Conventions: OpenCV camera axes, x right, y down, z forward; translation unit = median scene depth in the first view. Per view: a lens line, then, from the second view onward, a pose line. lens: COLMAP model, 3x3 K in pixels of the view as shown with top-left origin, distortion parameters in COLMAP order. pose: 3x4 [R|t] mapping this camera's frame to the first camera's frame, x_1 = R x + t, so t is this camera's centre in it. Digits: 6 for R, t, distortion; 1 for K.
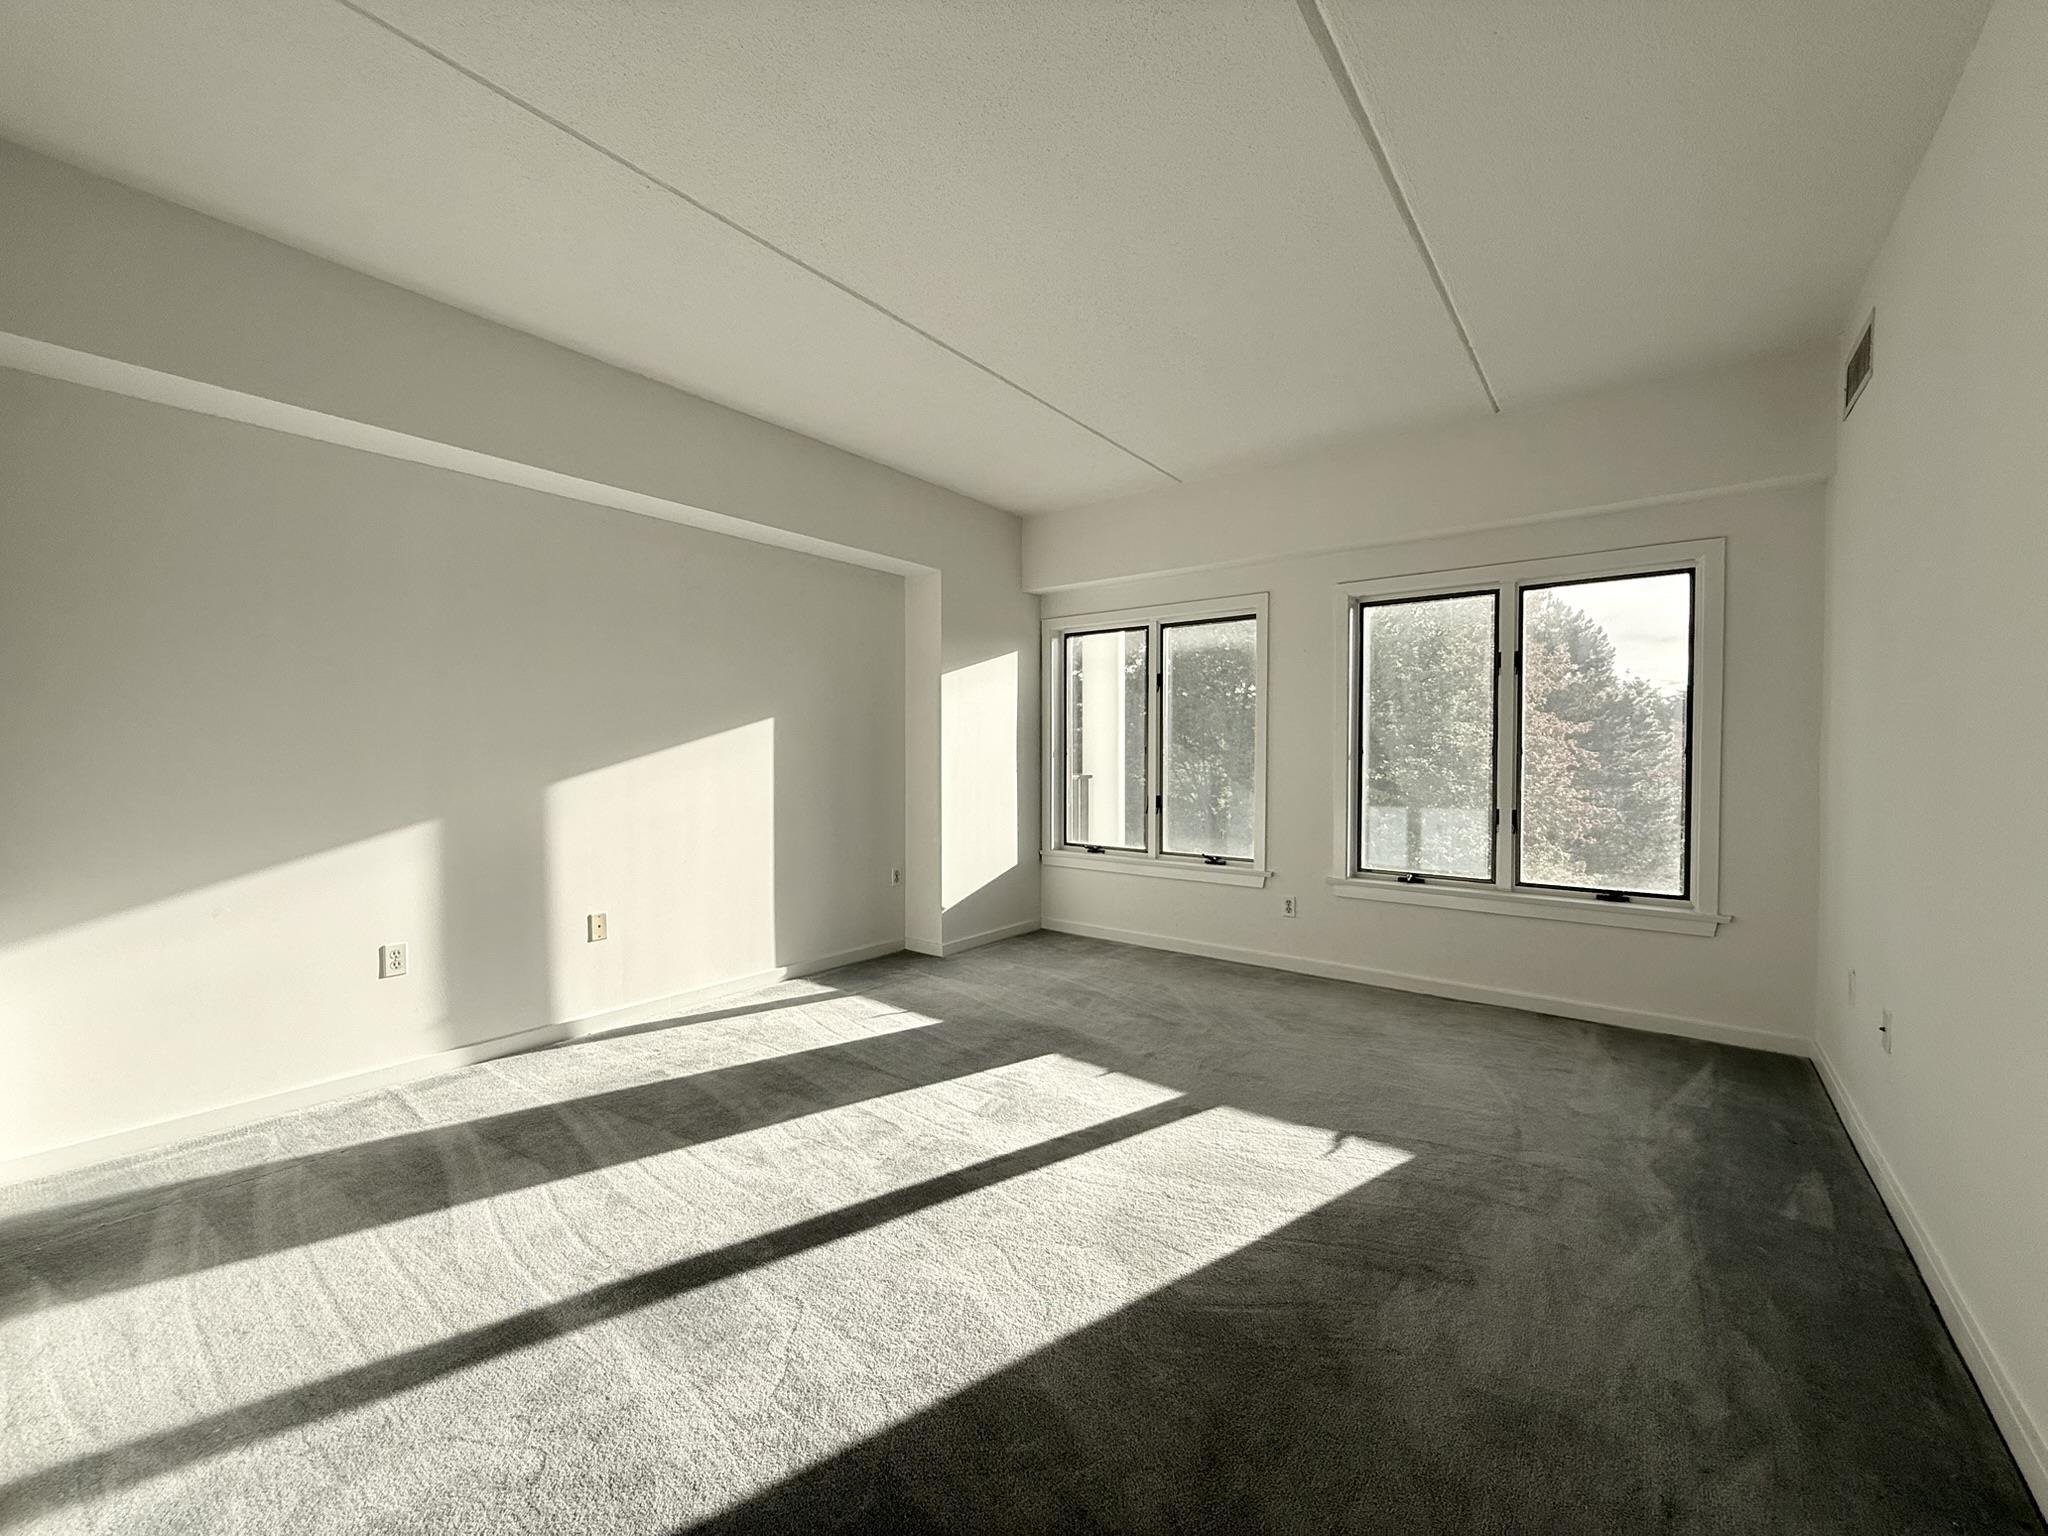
lens RADIAL K [[817.7, 0, 1018.5], [0, 817.7, 768.9], [0, 0, 1]] dist [0.000072, 0.000621]
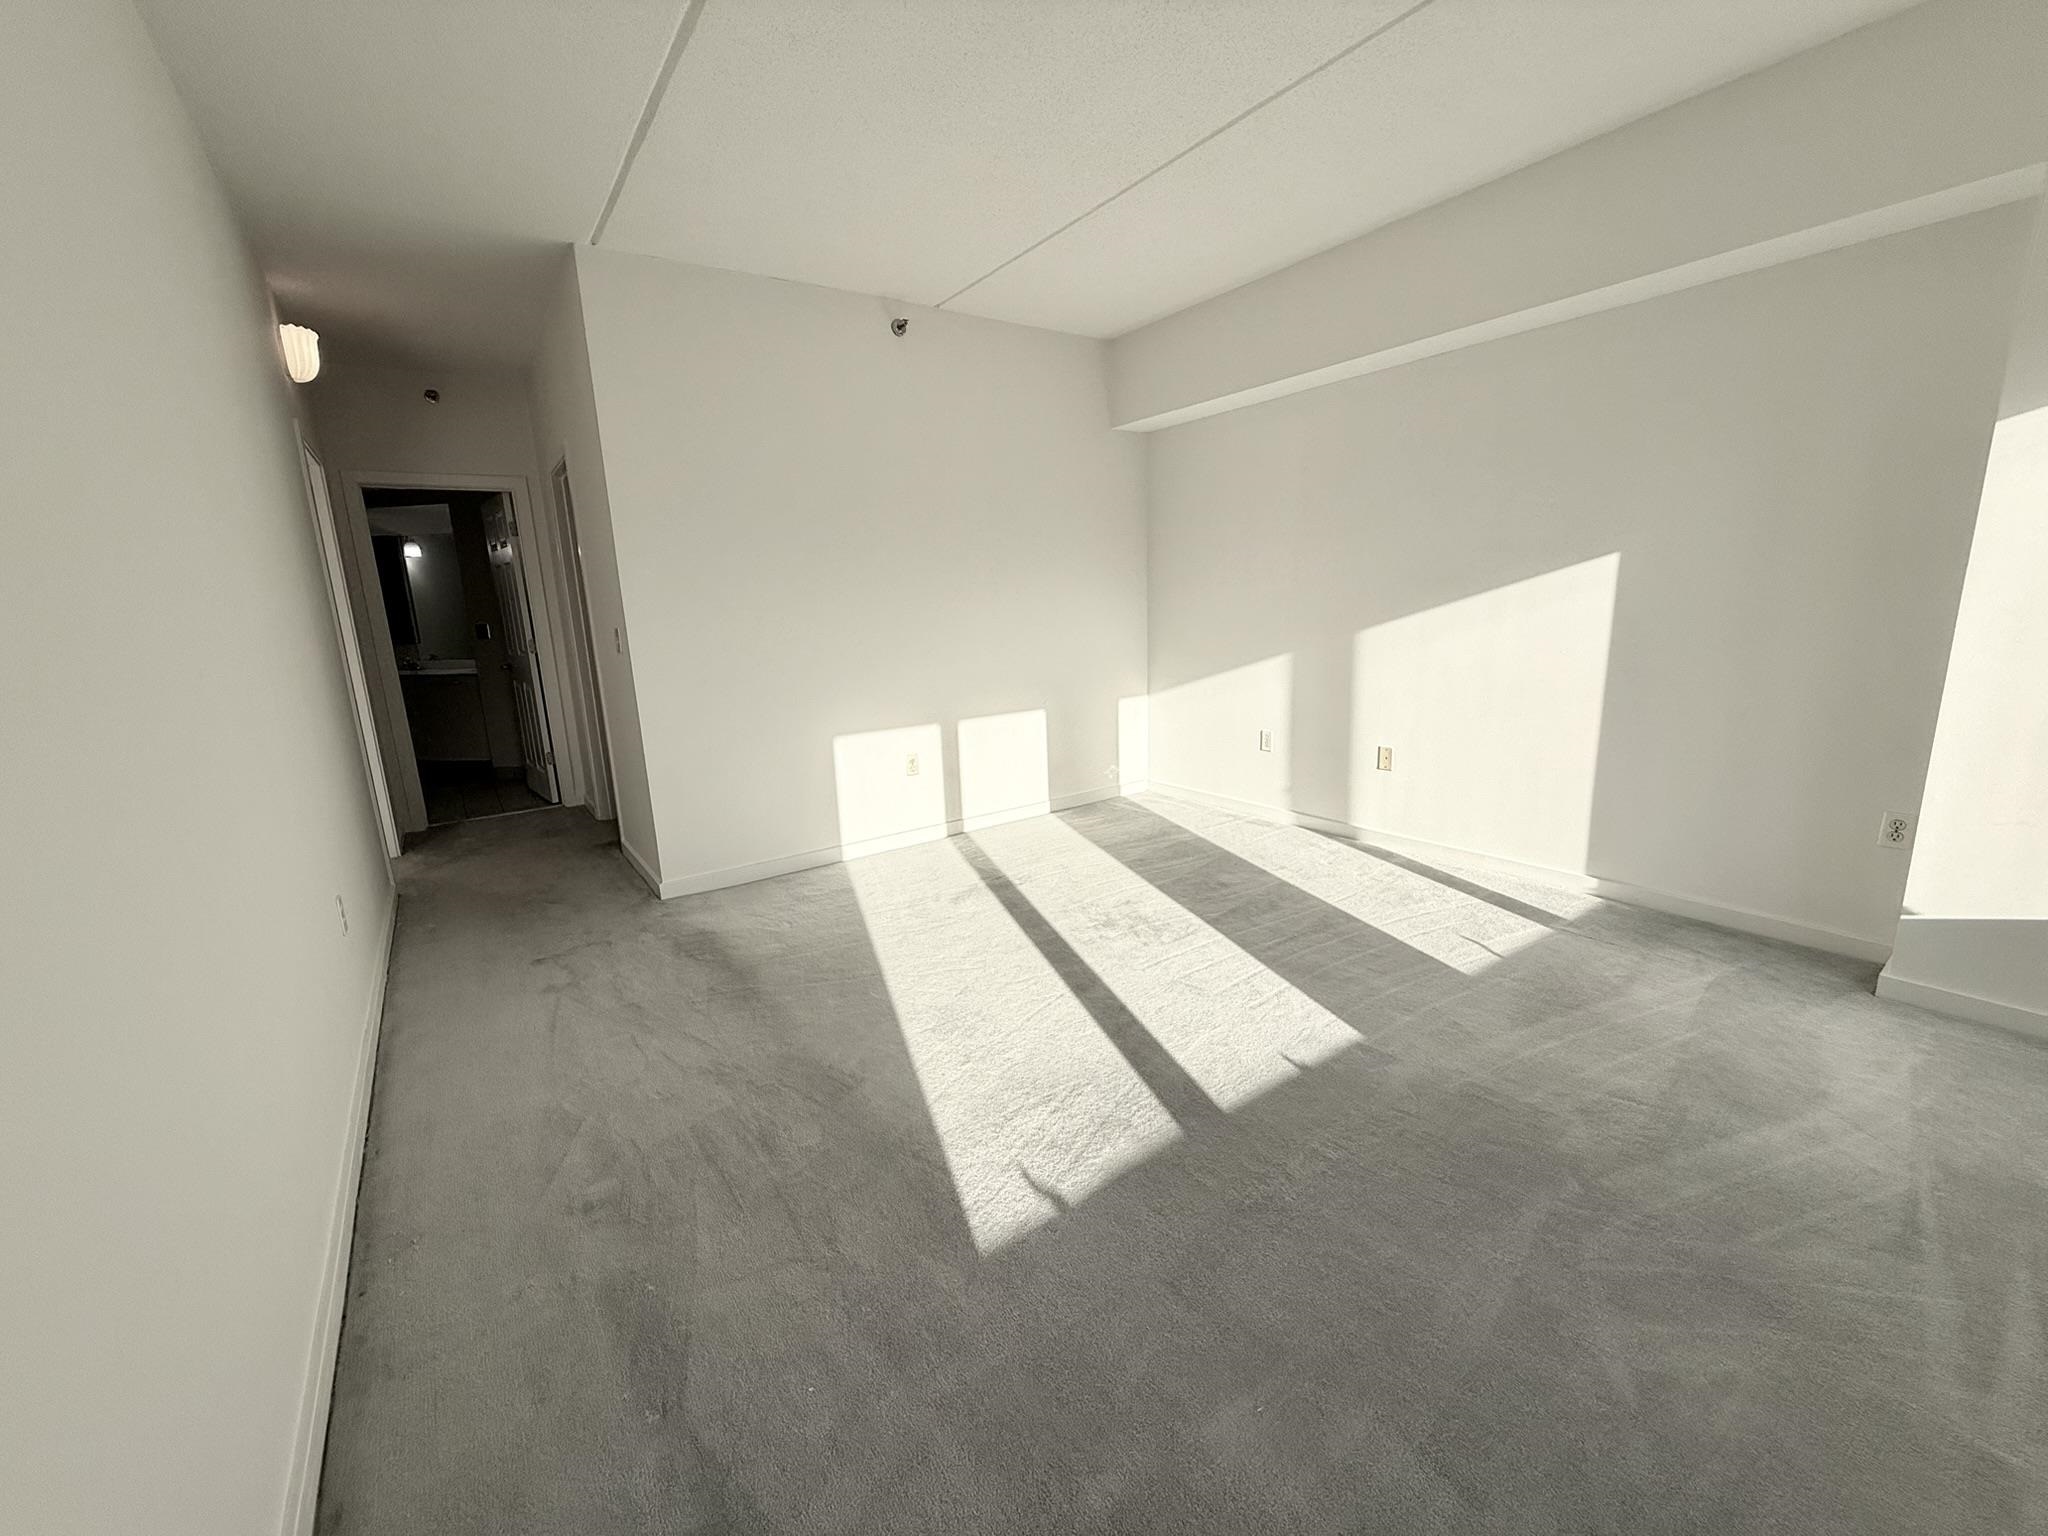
lens RADIAL K [[817.7, 0, 1019.0], [0, 817.7, 768.4], [0, 0, 1]] dist [0.000072, 0.000621]
pose [[-0.300707, 0.202571, -0.931955, 0.781271], [0.017726, 0.978201, 0.206903, -0.044329], [0.953552, 0.045697, -0.297743, 0.926277]]
